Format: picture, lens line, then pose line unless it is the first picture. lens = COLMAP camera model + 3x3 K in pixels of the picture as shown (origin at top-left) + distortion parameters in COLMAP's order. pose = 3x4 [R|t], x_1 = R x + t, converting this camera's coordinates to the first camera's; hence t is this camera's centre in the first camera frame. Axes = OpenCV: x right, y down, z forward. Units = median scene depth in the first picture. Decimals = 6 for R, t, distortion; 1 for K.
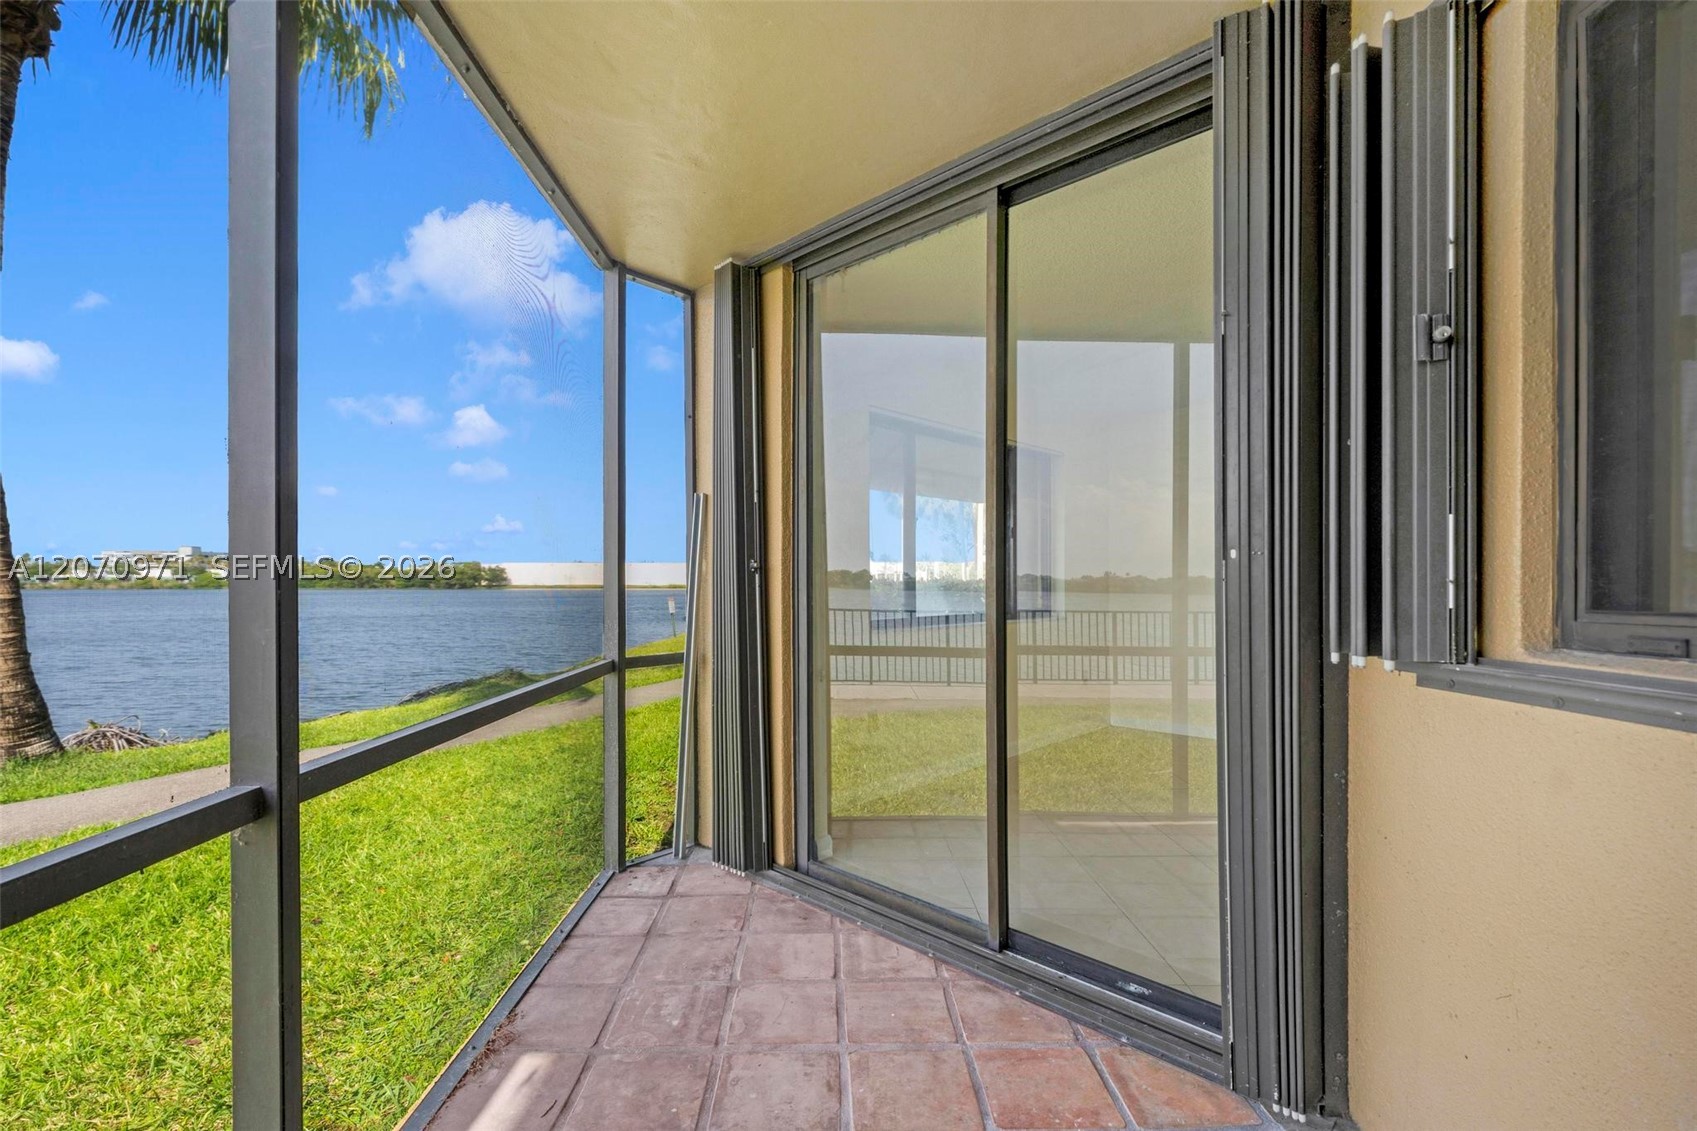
lens RADIAL K [[745.4, 0, 856.6], [0, 745.4, 614.4], [0, 0, 1]] dist [-0.005573, 0.000650]
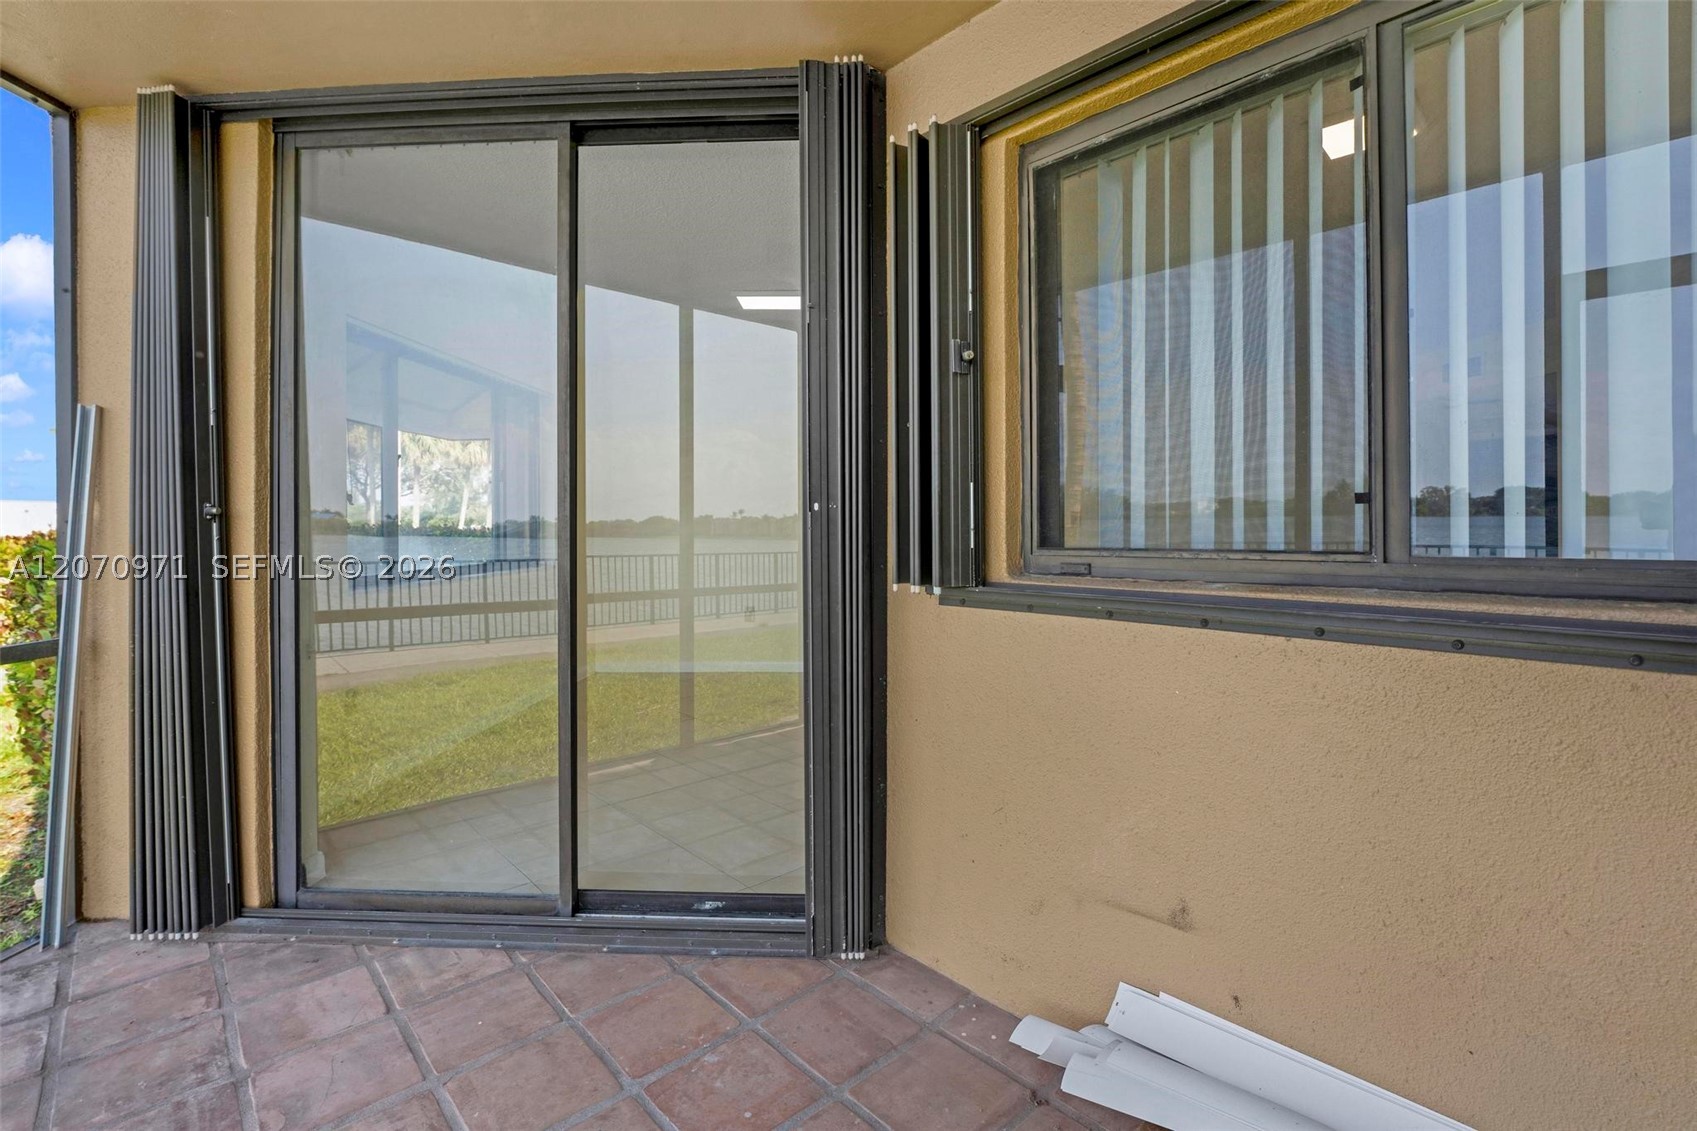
lens RADIAL K [[760.0, 0, 852.2], [0, 760.0, 558.1], [0, 0, 1]] dist [-0.016893, 0.001463]
pose [[0.749878, -0.033047, 0.660750, -0.172367], [0.033984, 0.999357, 0.011414, -0.006916], [-0.660702, 0.013896, 0.750519, 0.028839]]
